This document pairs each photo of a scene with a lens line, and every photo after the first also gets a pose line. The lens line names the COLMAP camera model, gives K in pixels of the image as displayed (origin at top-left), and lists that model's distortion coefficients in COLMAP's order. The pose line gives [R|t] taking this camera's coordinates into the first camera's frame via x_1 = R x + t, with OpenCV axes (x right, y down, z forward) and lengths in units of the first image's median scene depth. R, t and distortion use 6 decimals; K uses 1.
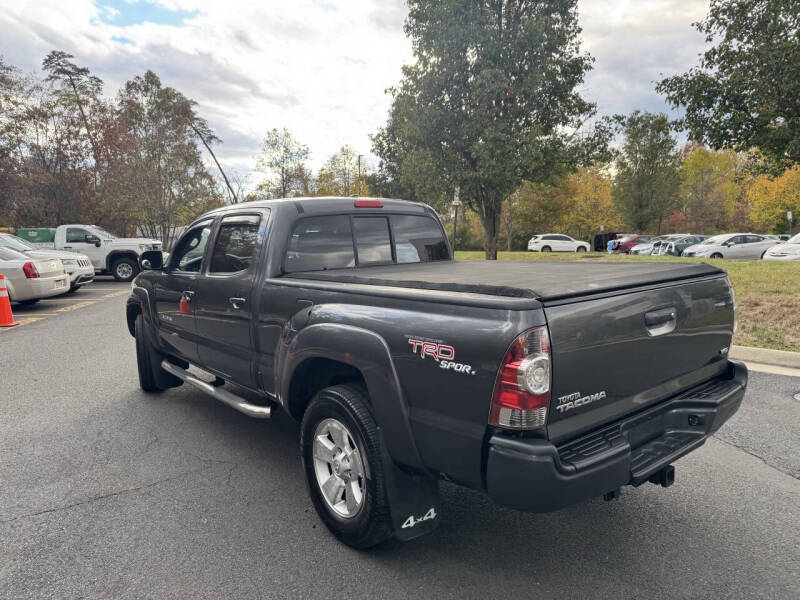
lens RADIAL K [[569.4, 0, 399.0], [0, 569.4, 297.9], [0, 0, 1]] dist [0.027690, -0.034354]
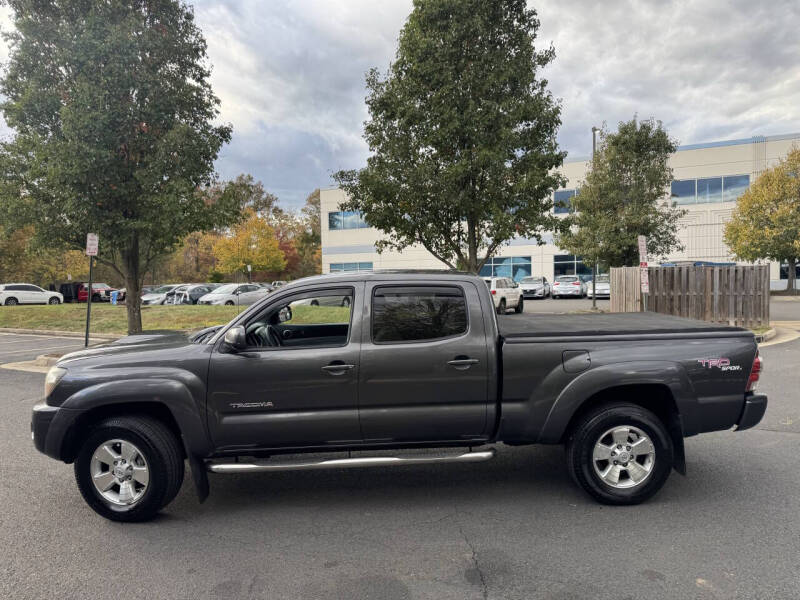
lens RADIAL K [[571.2, 0, 400.4], [0, 571.2, 304.9], [0, 0, 1]] dist [0.025826, -0.034351]
pose [[0.551362, -0.037952, 0.833403, -0.400979], [0.094514, 0.995375, -0.017201, -0.032648], [-0.828895, 0.088252, 0.552399, 0.142068]]
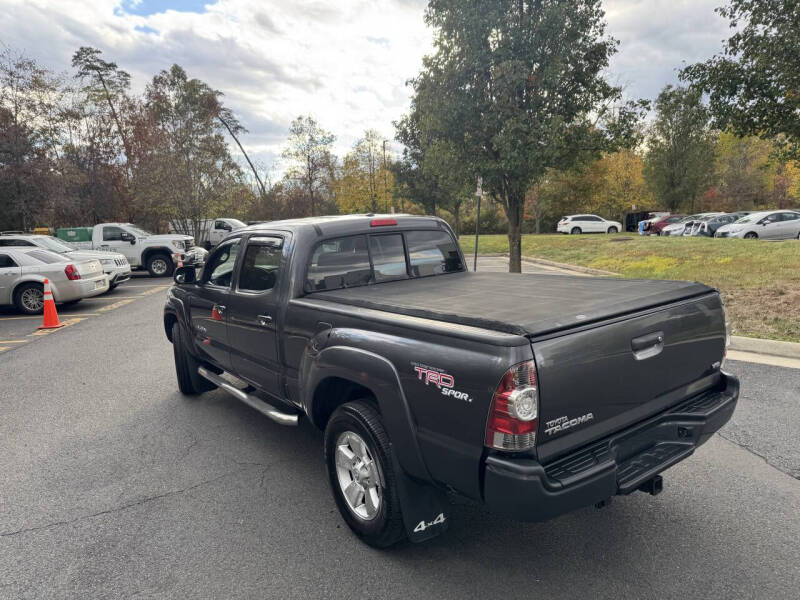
lens RADIAL K [[571.2, 0, 400.4], [0, 571.2, 304.9], [0, 0, 1]] dist [0.025826, -0.034351]
pose [[0.998544, -0.019329, -0.050360, 0.008905], [0.021504, 0.998843, 0.043022, -0.018230], [0.049471, -0.044043, 0.997804, -0.020801]]
